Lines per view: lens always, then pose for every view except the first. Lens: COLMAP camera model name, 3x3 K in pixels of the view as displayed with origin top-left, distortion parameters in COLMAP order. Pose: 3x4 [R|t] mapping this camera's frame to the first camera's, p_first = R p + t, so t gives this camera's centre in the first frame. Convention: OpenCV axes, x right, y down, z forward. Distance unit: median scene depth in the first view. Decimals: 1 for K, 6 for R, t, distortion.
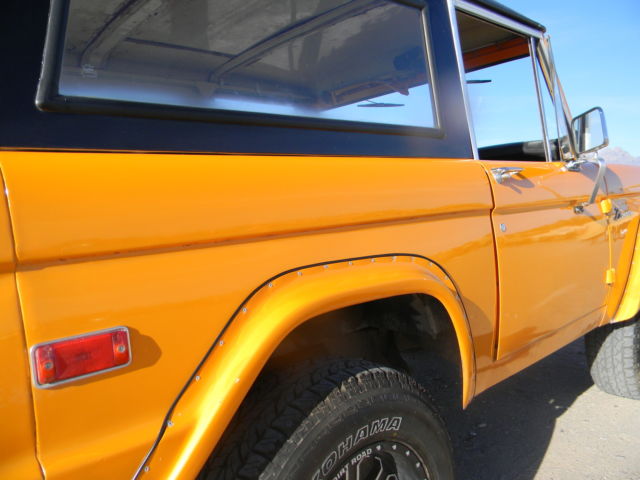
lens RADIAL K [[522.5, 0, 320.0], [0, 522.5, 240.0], [0, 0, 1]] dist [0.000314, -0.002685]
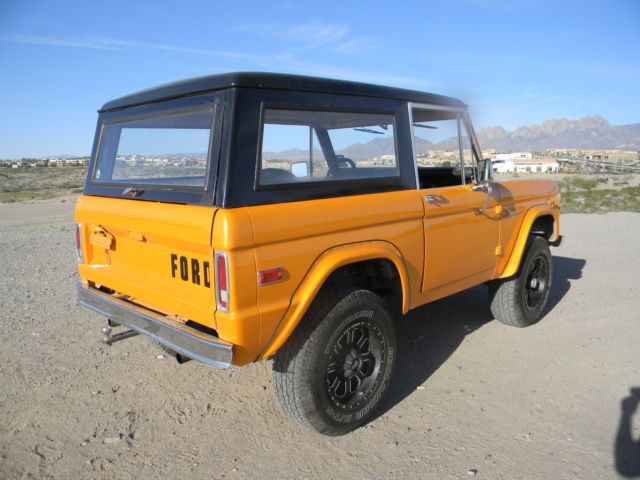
lens RADIAL K [[503.2, 0, 317.8], [0, 503.2, 273.9], [0, 0, 1]] dist [0.004905, -0.000599]
pose [[0.998752, 0.030701, 0.039400, -0.147900], [-0.036087, 0.988889, 0.144210, -0.110875], [-0.034535, -0.145452, 0.988762, -0.958583]]
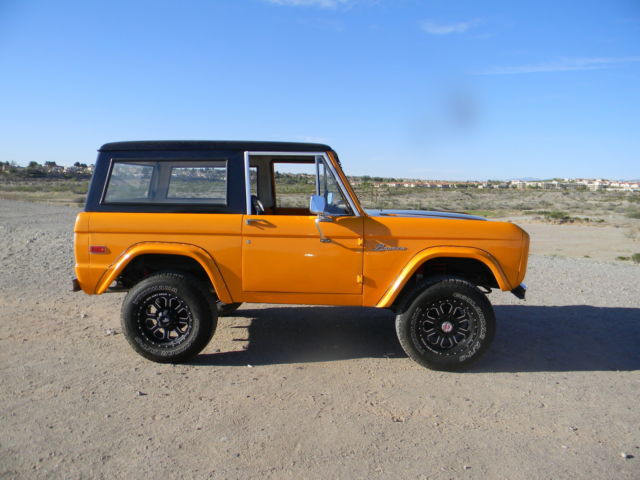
lens RADIAL K [[522.5, 0, 320.0], [0, 522.5, 240.0], [0, 0, 1]] dist [0.000314, -0.002685]
pose [[0.673193, 0.144648, -0.725182, 2.659219], [-0.107898, 0.989400, 0.097188, -0.347744], [0.731553, 0.012819, 0.681664, -0.550324]]
